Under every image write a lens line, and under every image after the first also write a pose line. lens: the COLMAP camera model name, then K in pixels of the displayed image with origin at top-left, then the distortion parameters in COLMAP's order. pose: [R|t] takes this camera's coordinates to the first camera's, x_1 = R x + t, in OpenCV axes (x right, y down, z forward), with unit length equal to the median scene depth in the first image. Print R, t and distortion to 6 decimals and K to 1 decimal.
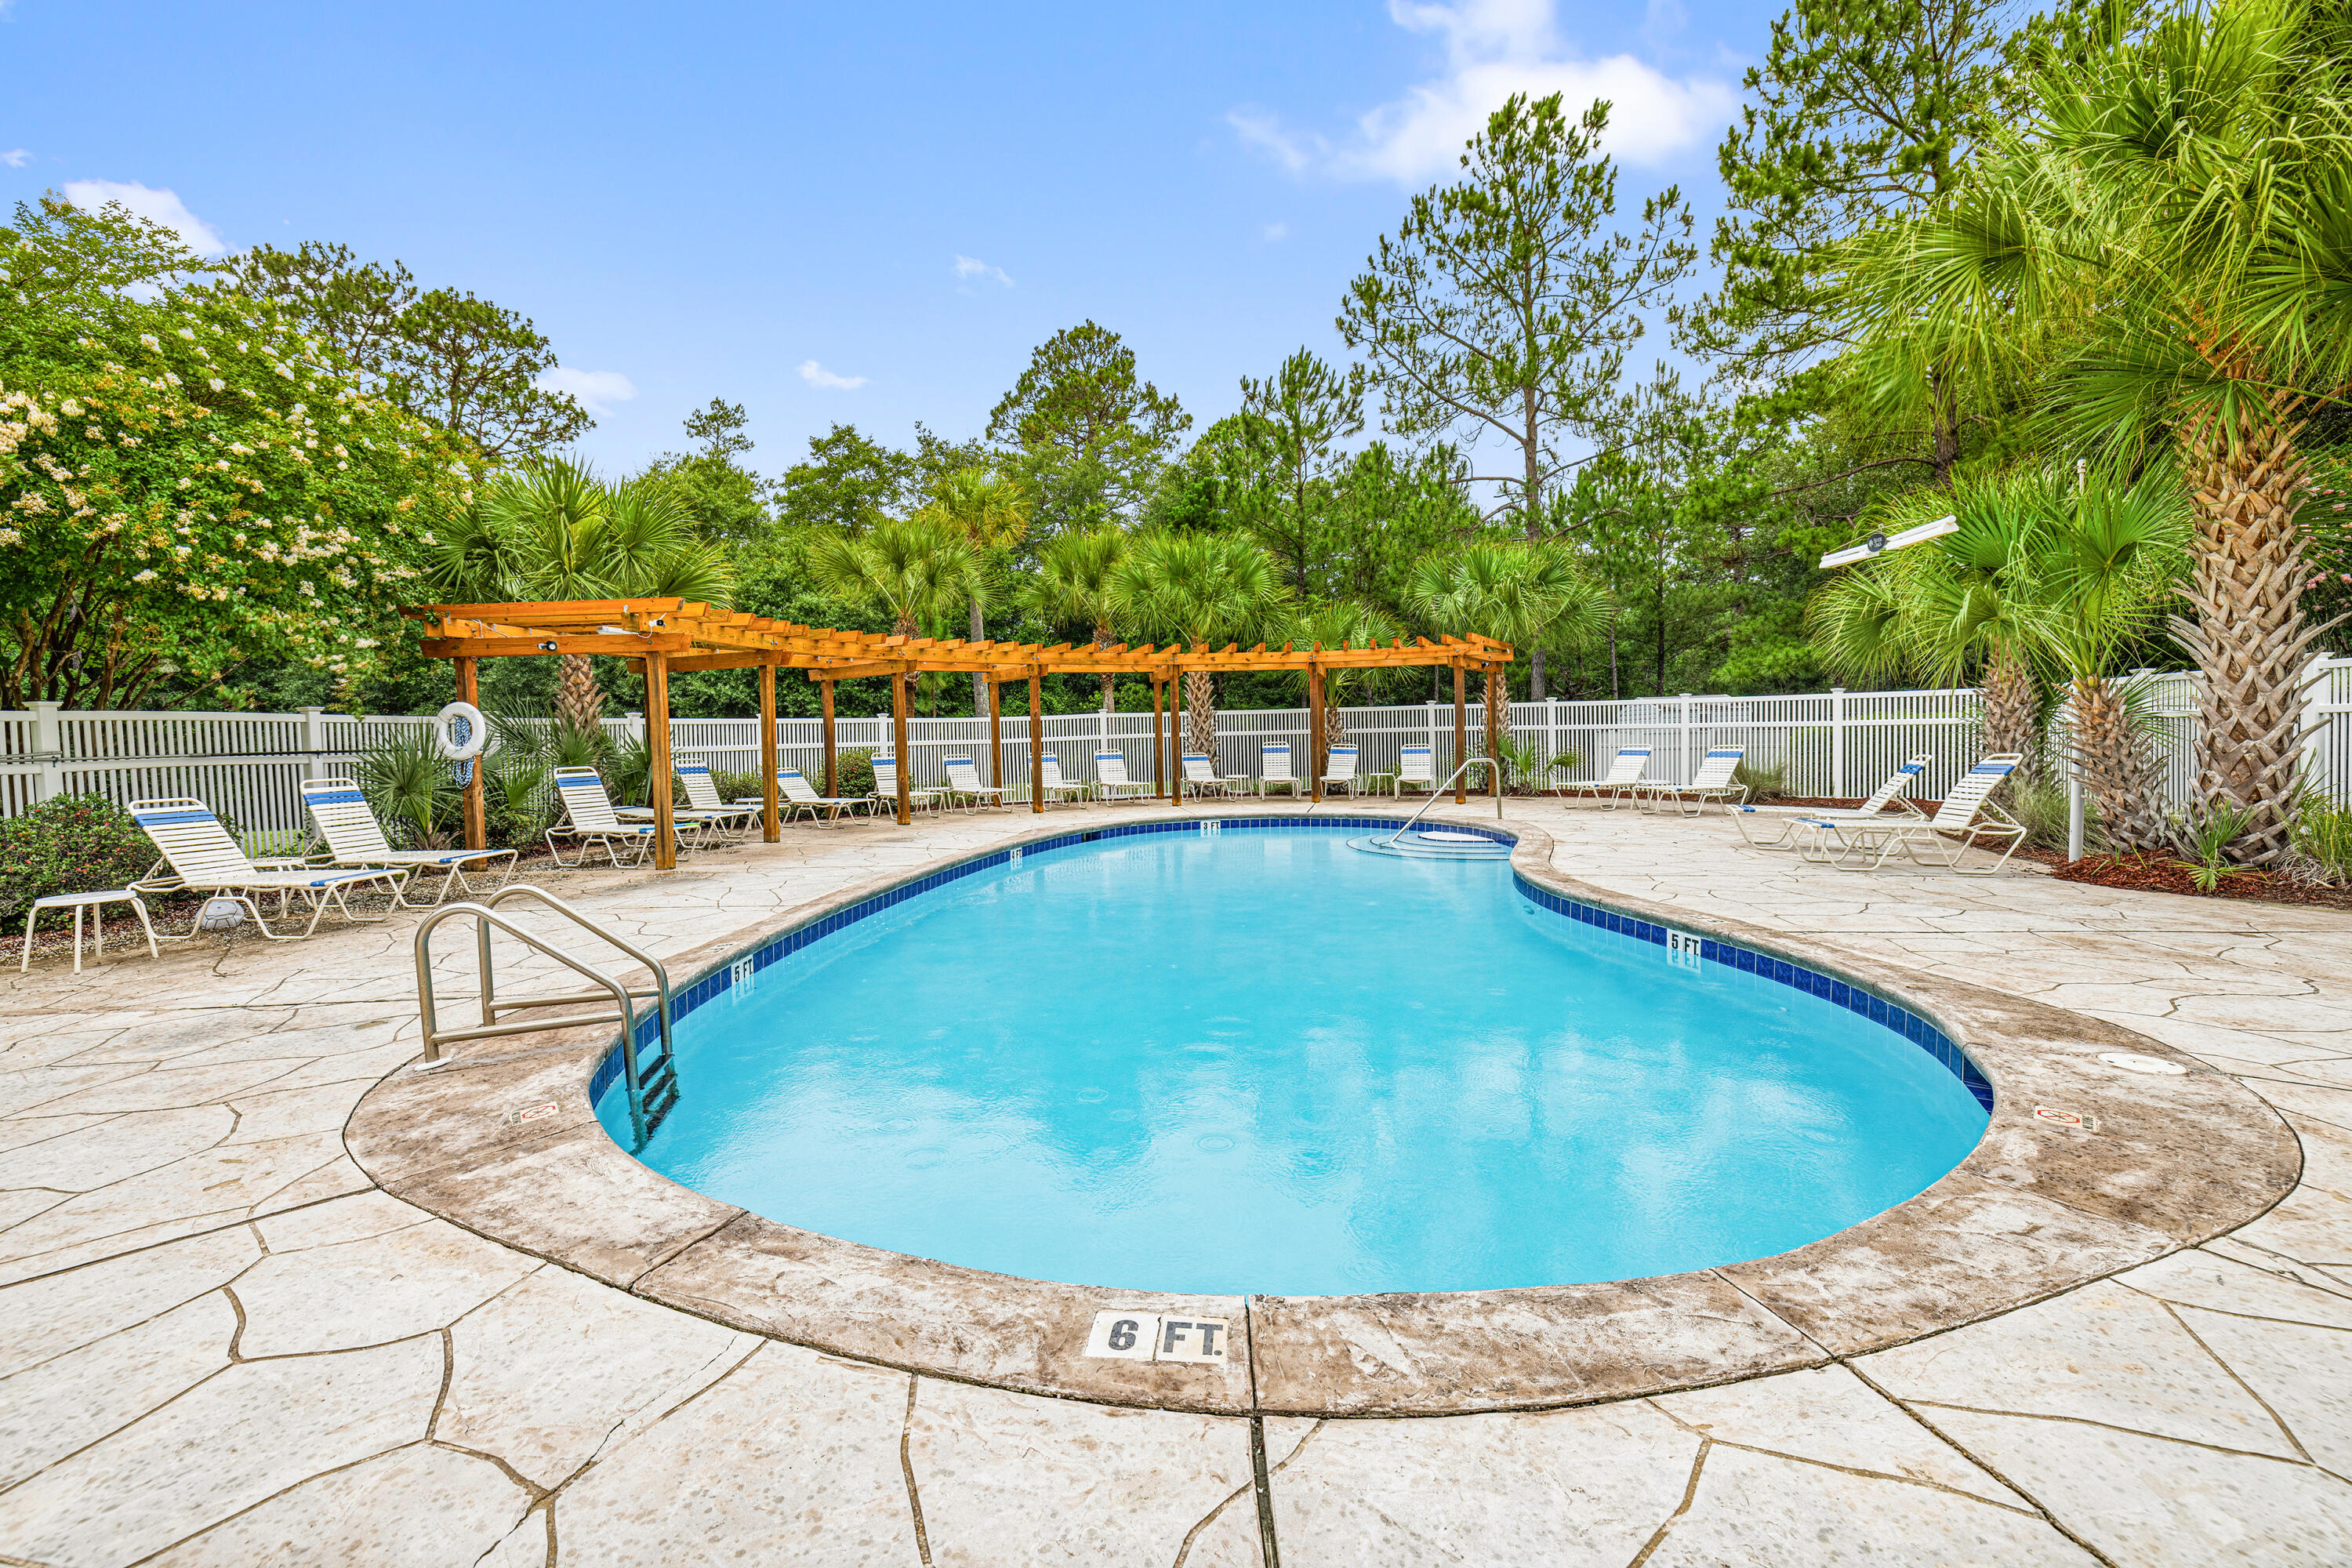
lens RADIAL K [[1014.6, 0, 1176.0], [0, 1014.6, 784.0], [0, 0, 1]] dist [0.002389, -0.000193]
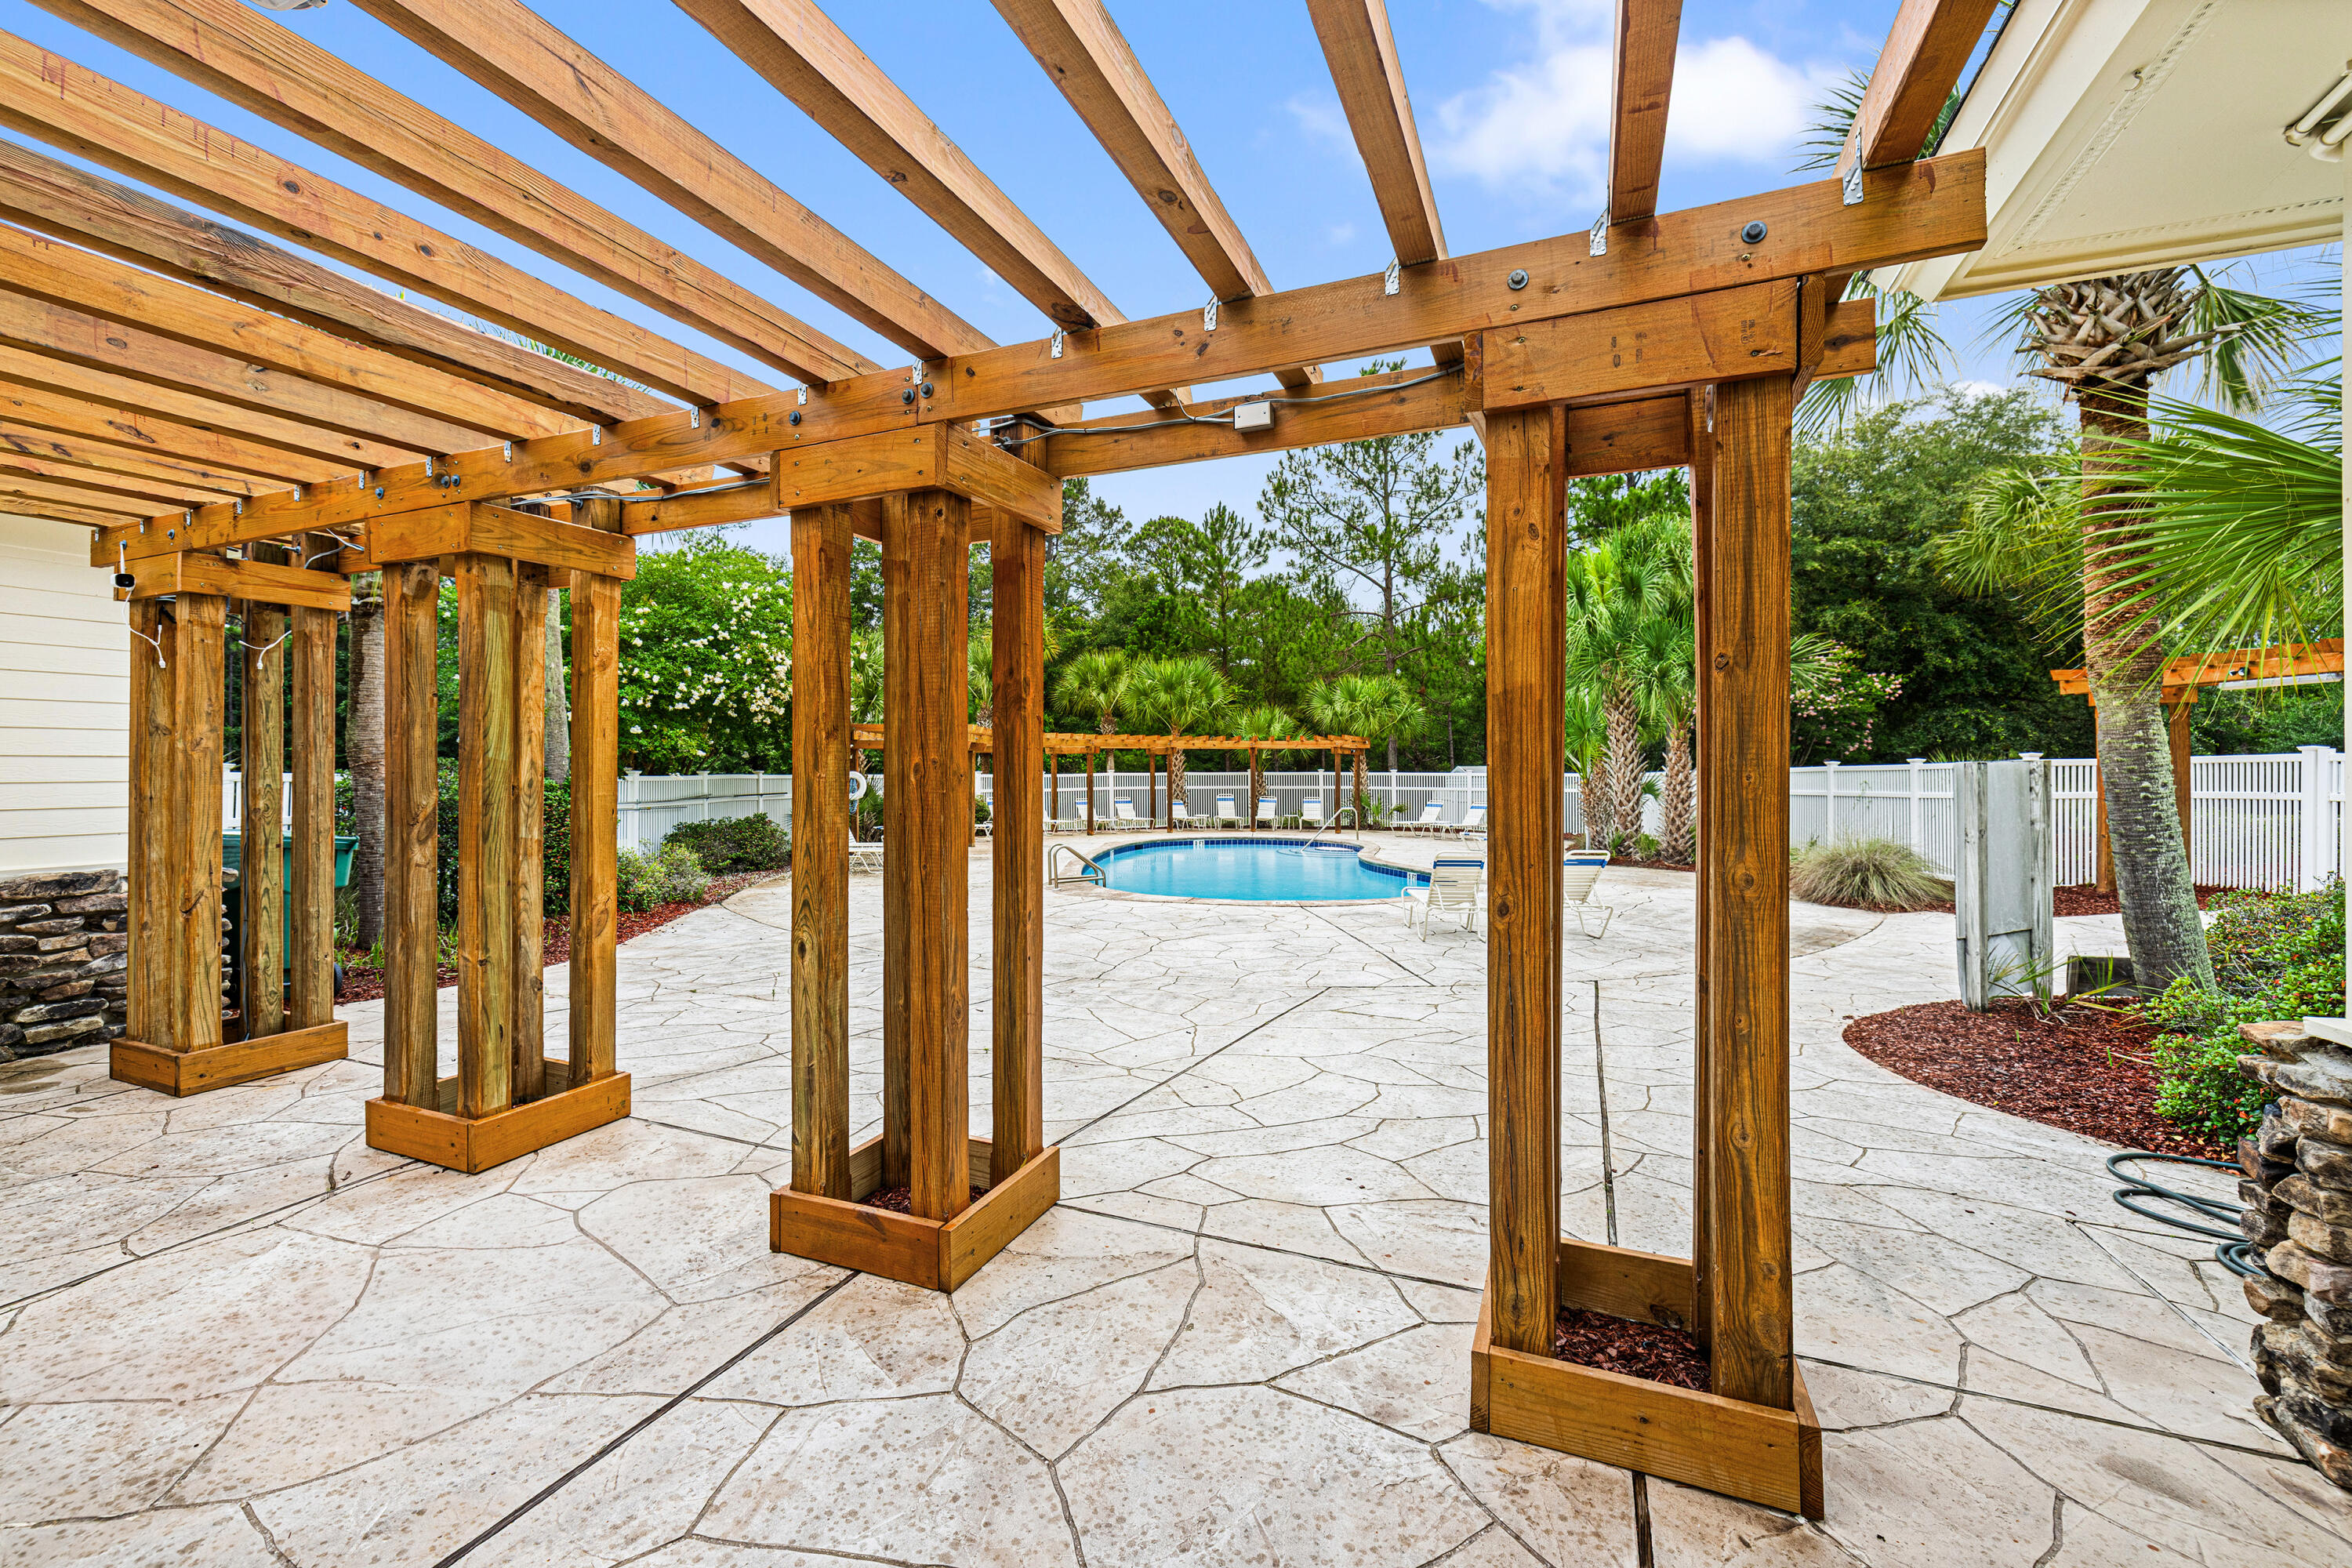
lens RADIAL K [[1045.9, 0, 1167.9], [0, 1045.9, 737.9], [0, 0, 1]] dist [-0.002154, -0.000142]
pose [[0.994267, 0.025476, 0.103847, -0.175517], [-0.017012, 0.996521, -0.081587, 0.006601], [-0.105564, 0.079353, 0.991241, -0.670044]]
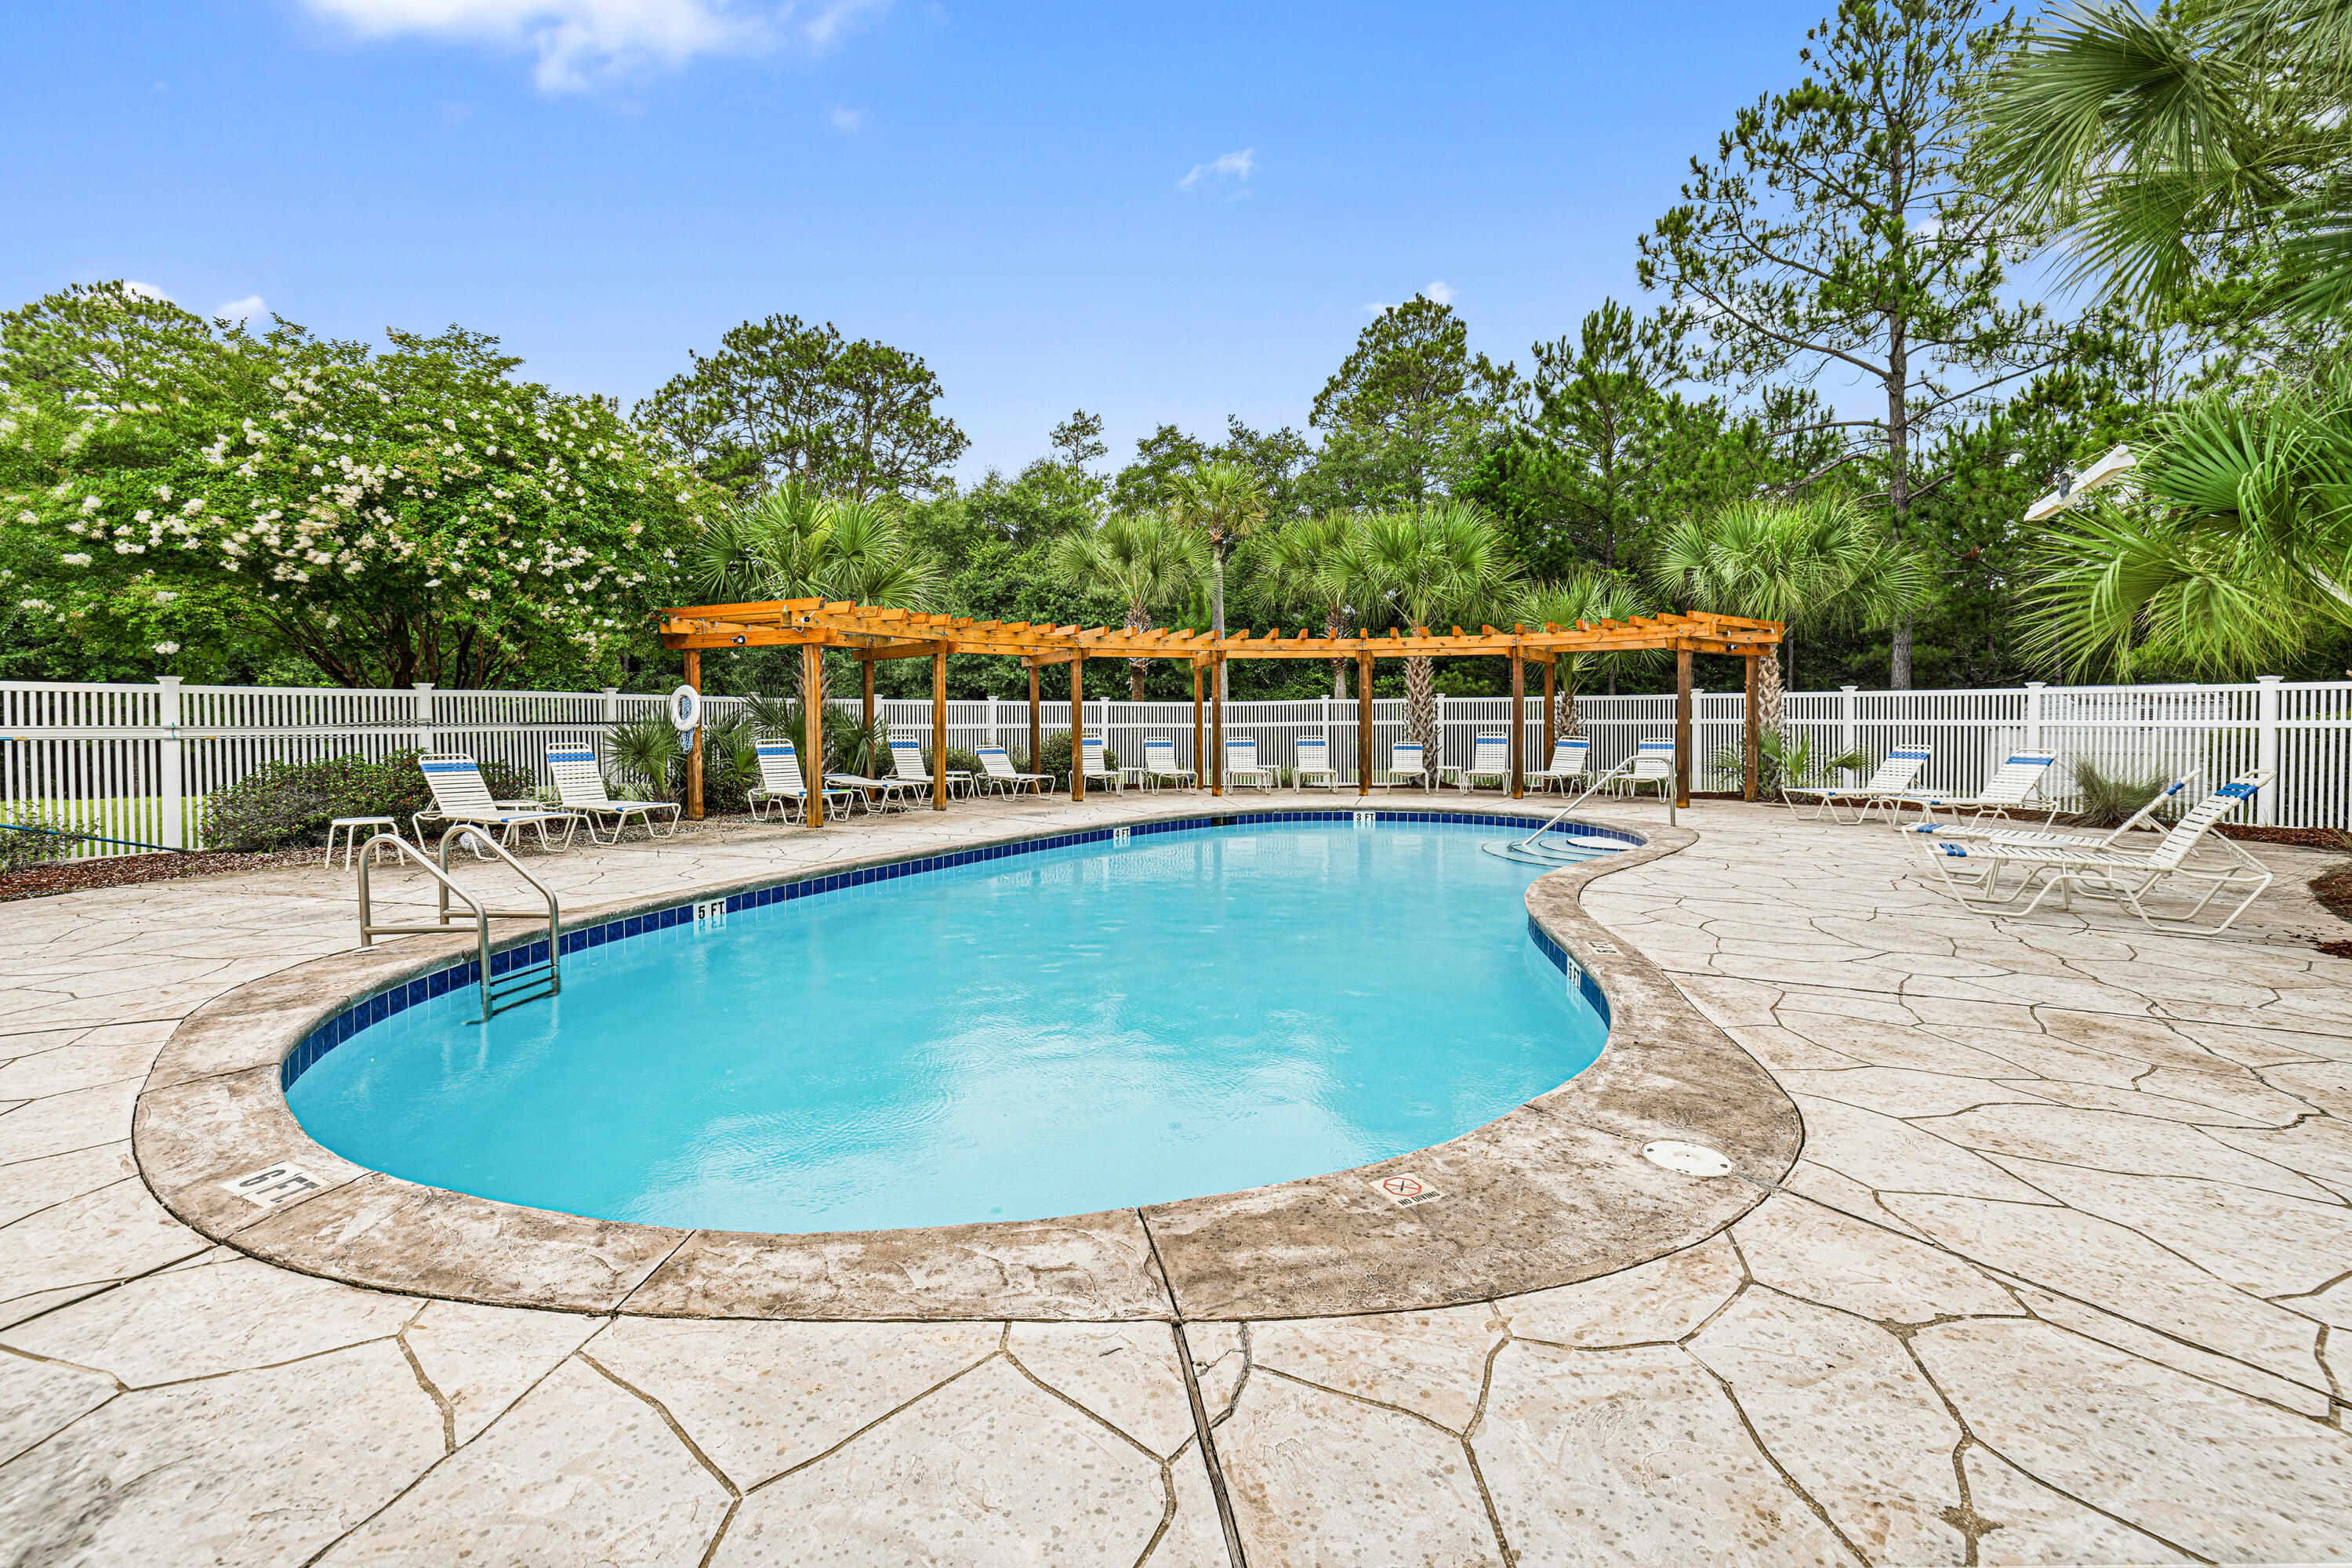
lens RADIAL K [[1025.3, 0, 1172.5], [0, 1025.3, 758.5], [0, 0, 1]] dist [0.008065, -0.005554]
pose [[0.930967, 0.031734, -0.363721, 0.178769], [-0.035639, 0.999357, -0.004029, -0.003523], [0.363359, 0.016714, 0.931499, 0.022825]]
